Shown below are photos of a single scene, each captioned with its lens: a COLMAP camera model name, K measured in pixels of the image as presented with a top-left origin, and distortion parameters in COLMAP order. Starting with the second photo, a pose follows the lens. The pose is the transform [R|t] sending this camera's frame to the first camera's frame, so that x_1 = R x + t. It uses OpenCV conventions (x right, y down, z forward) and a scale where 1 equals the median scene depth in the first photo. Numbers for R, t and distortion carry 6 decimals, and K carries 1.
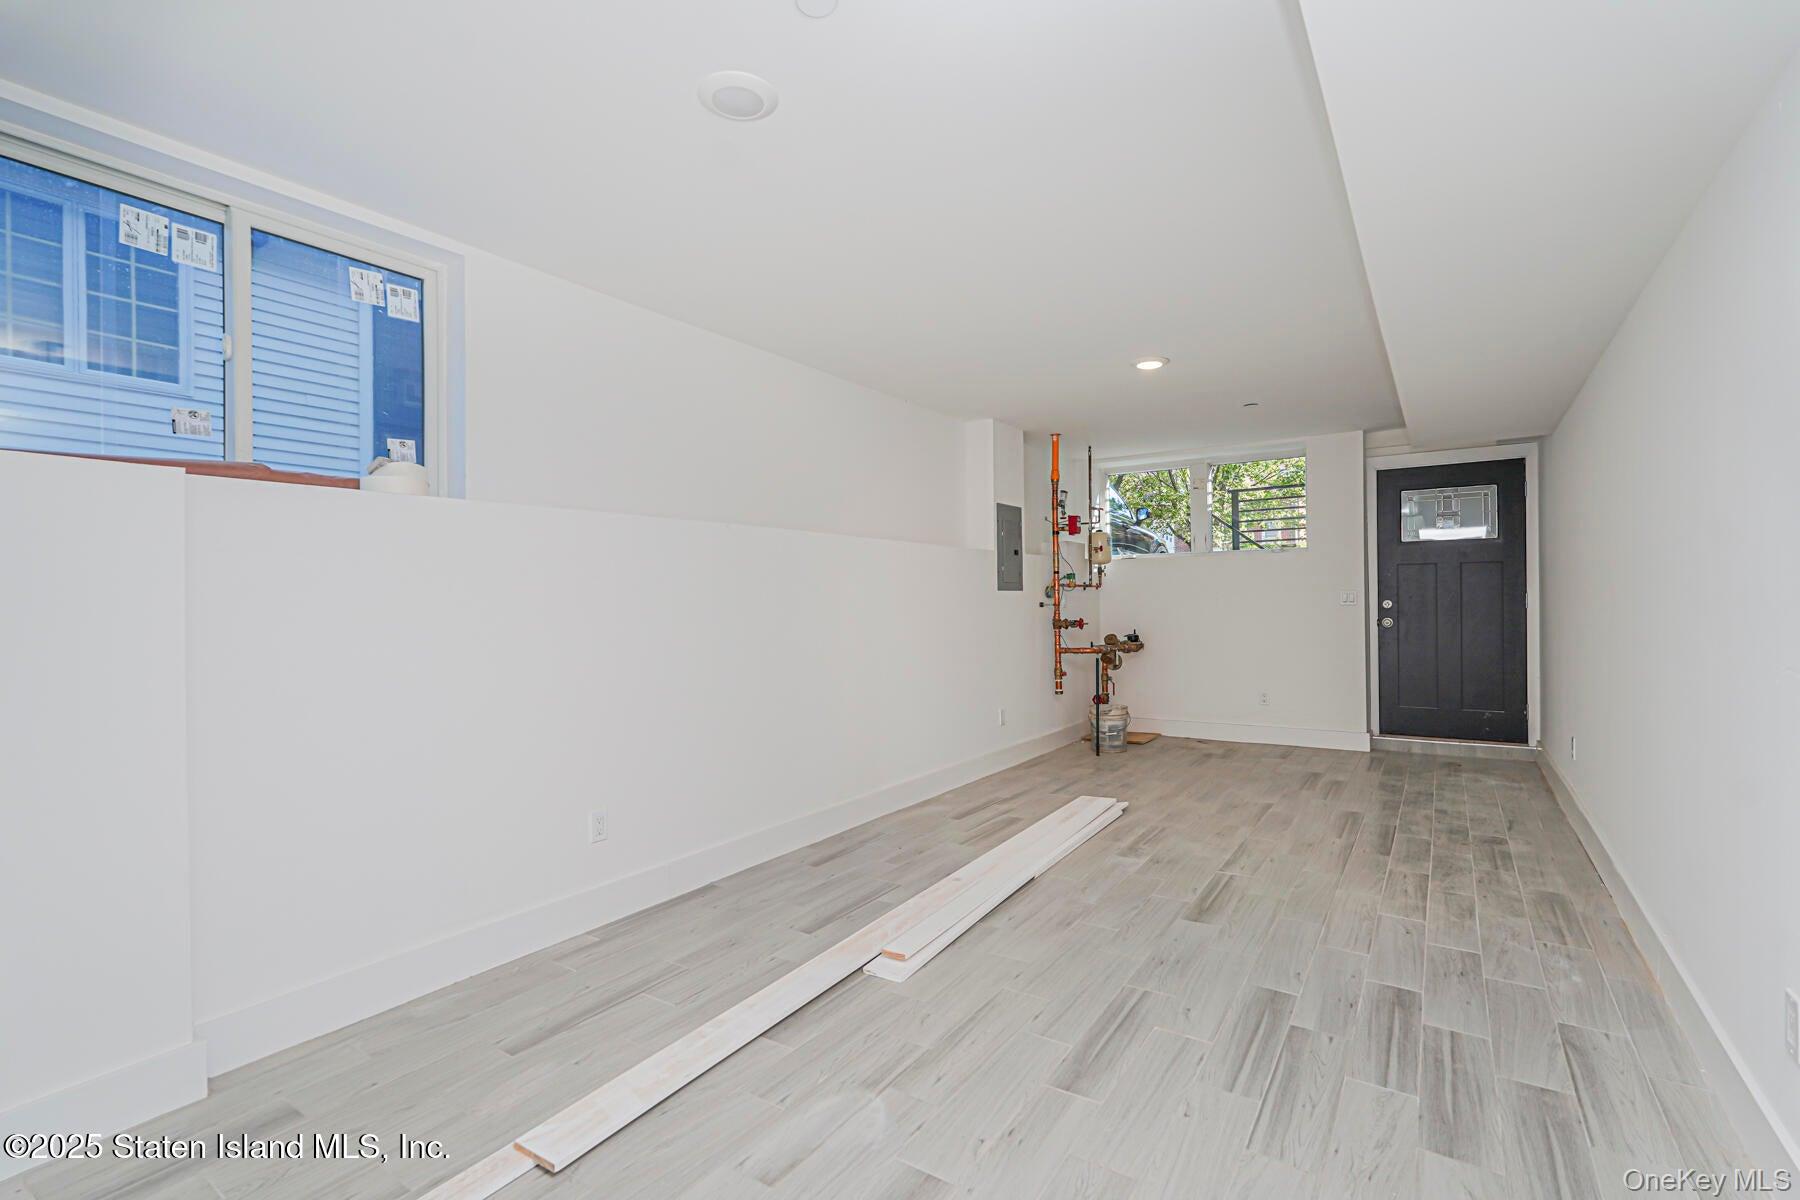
lens RADIAL K [[818.7, 0, 906.9], [0, 818.7, 606.5], [0, 0, 1]] dist [-0.011302, 0.006441]
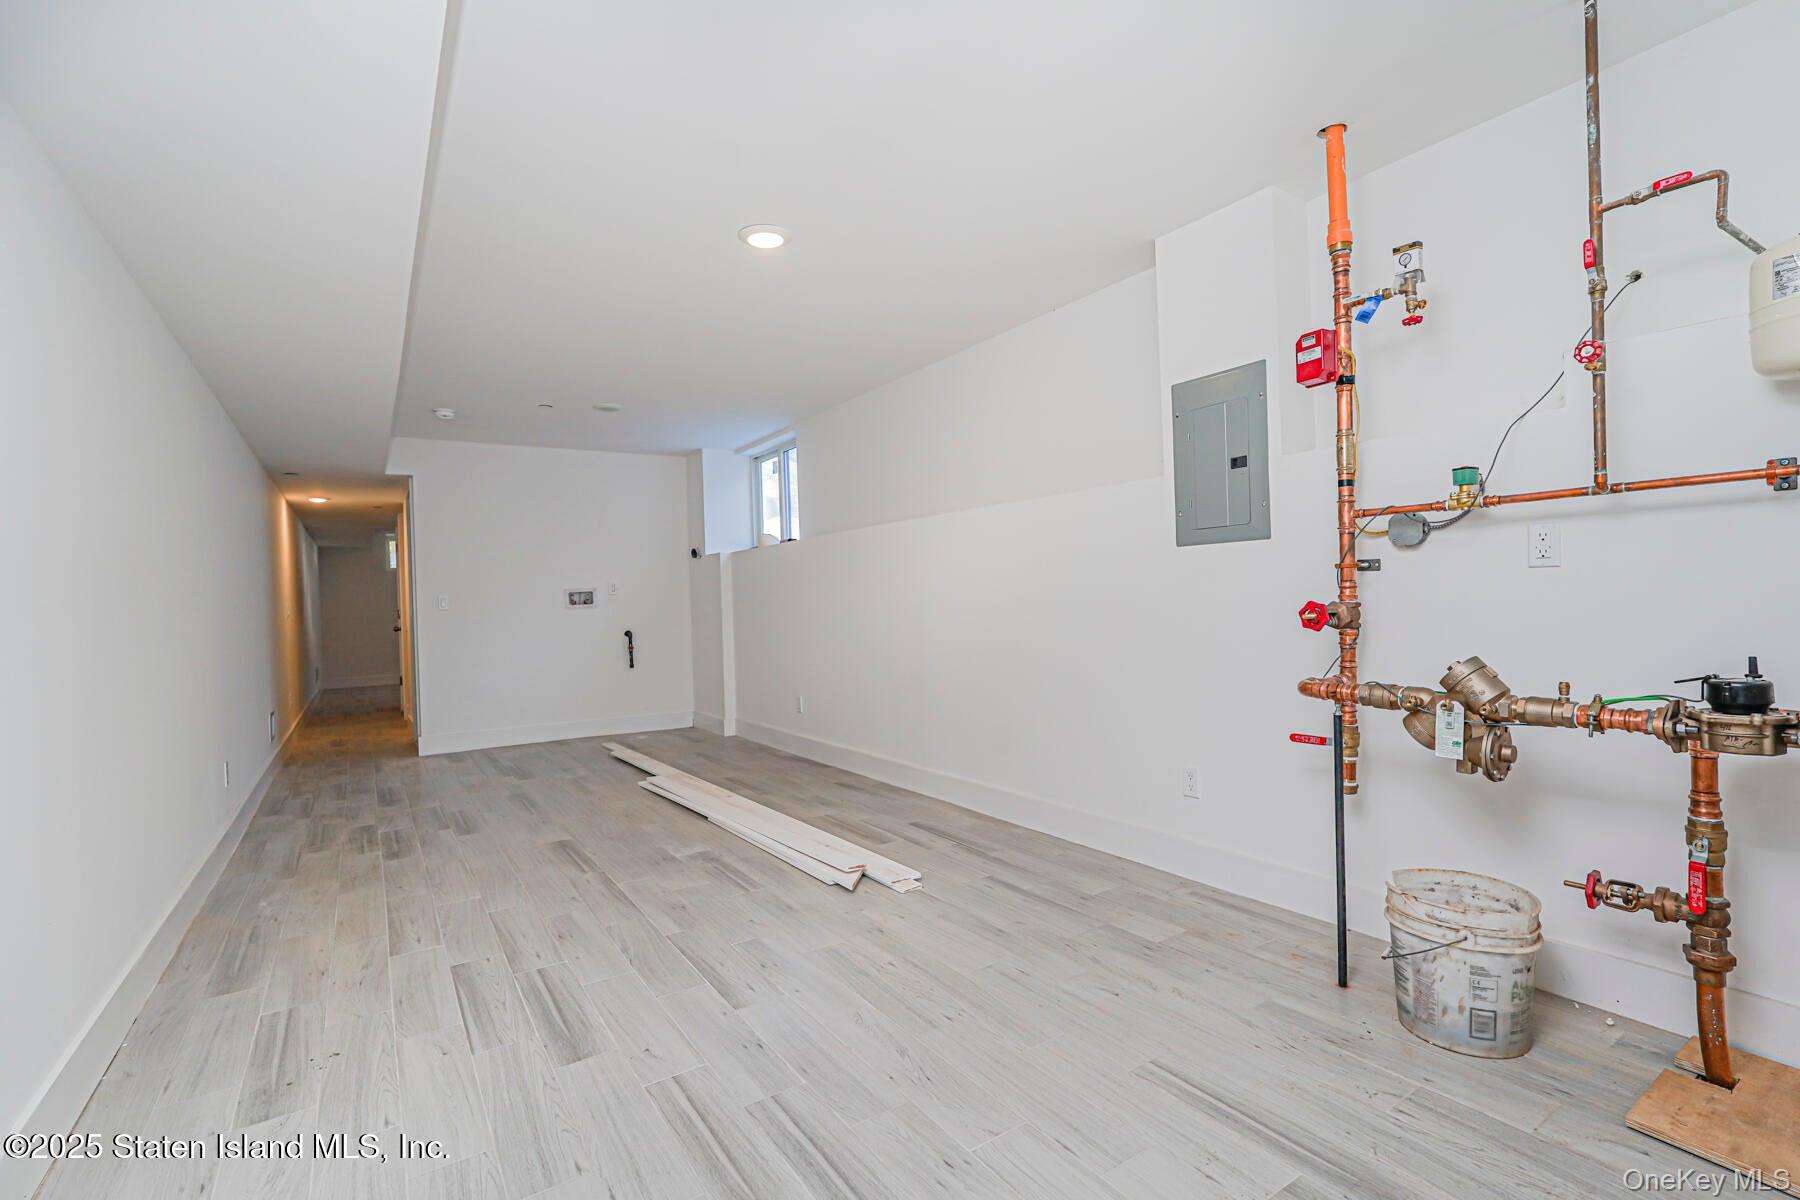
lens RADIAL K [[818.7, 0, 902.5], [0, 818.7, 603.3], [0, 0, 1]] dist [-0.011302, 0.006441]
pose [[-0.390888, 0.027605, -0.920024, 1.064512], [0.033970, 0.999302, 0.015552, 0.005120], [0.919811, -0.025174, -0.391553, 1.624399]]
